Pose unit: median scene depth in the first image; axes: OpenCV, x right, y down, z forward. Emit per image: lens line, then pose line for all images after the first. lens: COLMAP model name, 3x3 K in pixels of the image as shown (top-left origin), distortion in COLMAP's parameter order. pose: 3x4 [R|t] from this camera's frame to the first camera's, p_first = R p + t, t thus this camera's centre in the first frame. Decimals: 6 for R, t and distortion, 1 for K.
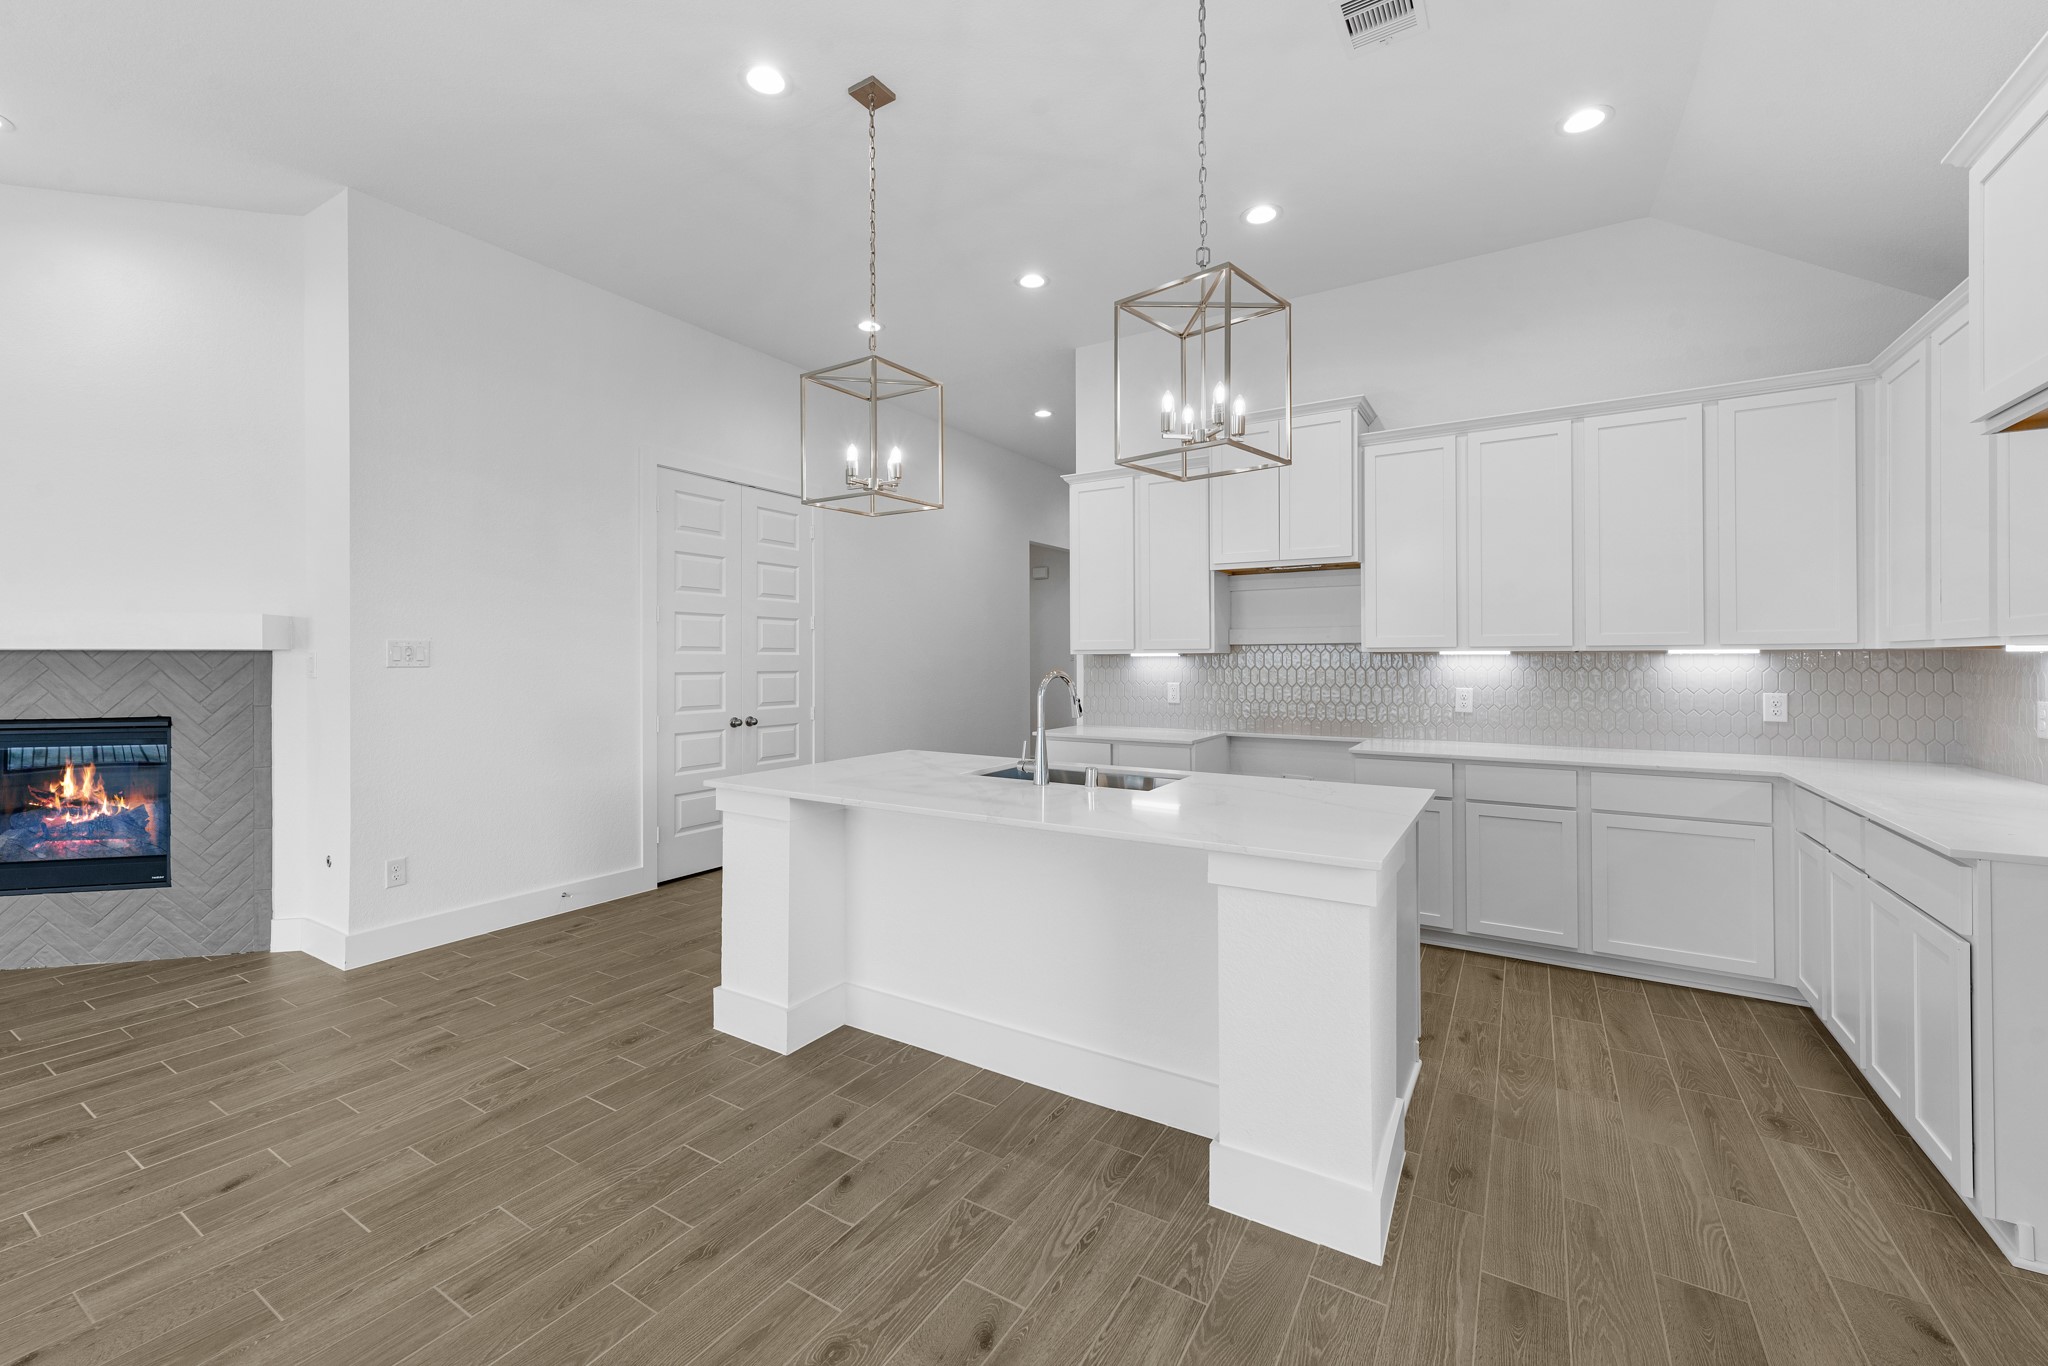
lens RADIAL K [[805.5, 0, 1030.6], [0, 805.5, 659.1], [0, 0, 1]] dist [0.001144, 0.000152]
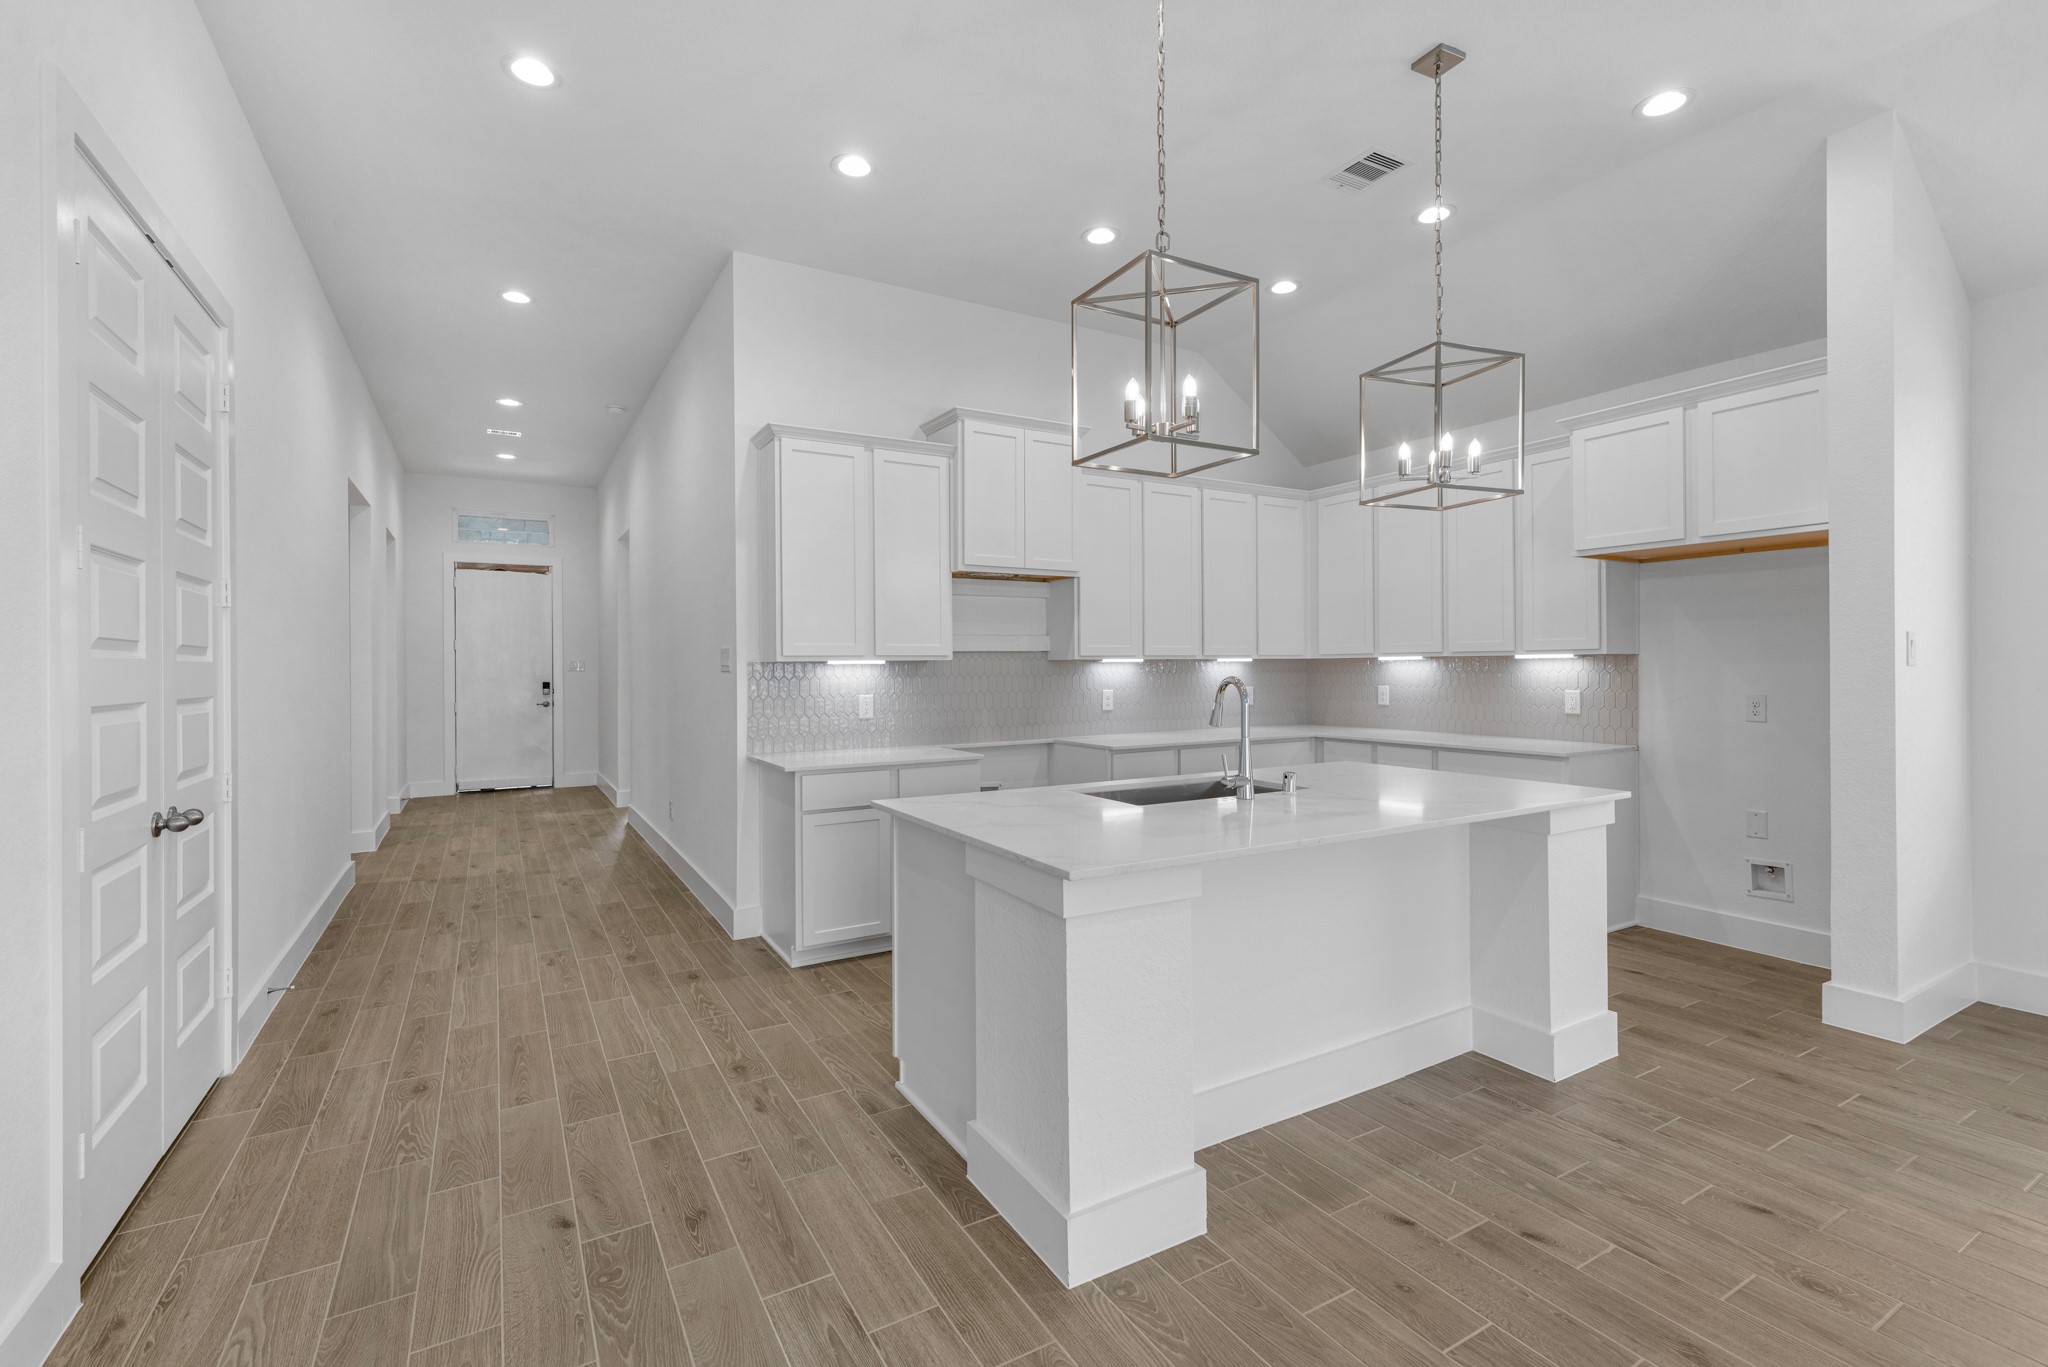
lens RADIAL K [[901.2, 0, 1024.0], [0, 901.2, 683.5], [0, 0, 1]] dist [0.041330, -0.000075]
pose [[0.460757, -0.016561, 0.887372, -0.928699], [0.004930, 0.999858, 0.016101, 0.006844], [-0.887513, -0.003044, 0.460773, 0.682864]]
